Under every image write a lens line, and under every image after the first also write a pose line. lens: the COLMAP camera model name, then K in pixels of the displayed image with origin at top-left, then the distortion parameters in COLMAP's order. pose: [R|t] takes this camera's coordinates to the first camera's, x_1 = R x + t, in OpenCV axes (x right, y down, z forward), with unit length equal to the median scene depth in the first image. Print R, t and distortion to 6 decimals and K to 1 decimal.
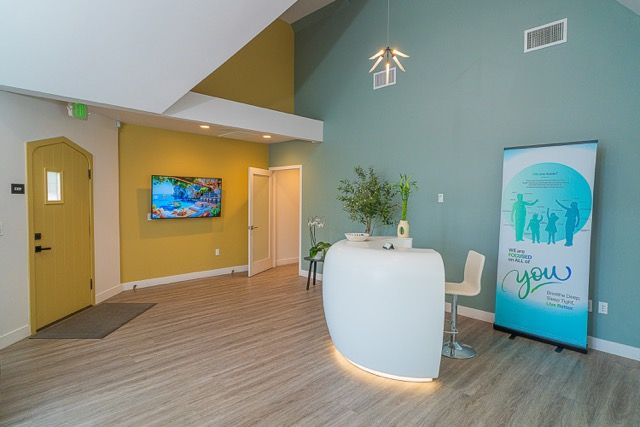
lens RADIAL K [[339.4, 0, 319.7], [0, 339.4, 214.3], [0, 0, 1]] dist [-0.005144, 0.001092]
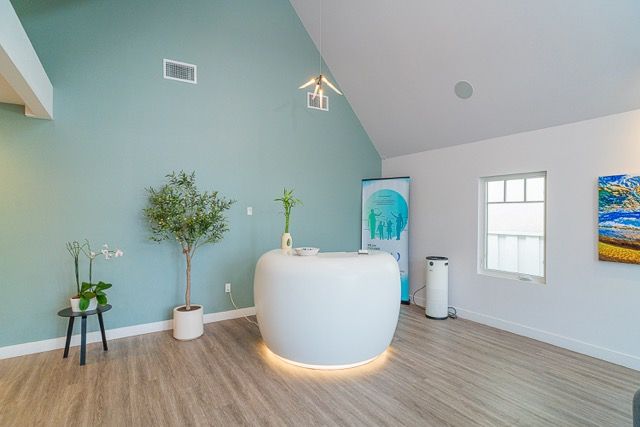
lens RADIAL K [[339.4, 0, 320.0], [0, 339.4, 212.8], [0, 0, 1]] dist [-0.005144, 0.001092]
pose [[0.226764, -0.003977, 0.973942, -0.938657], [0.040517, 0.999164, -0.005353, -0.041715], [-0.973107, 0.040675, 0.226736, 0.823596]]
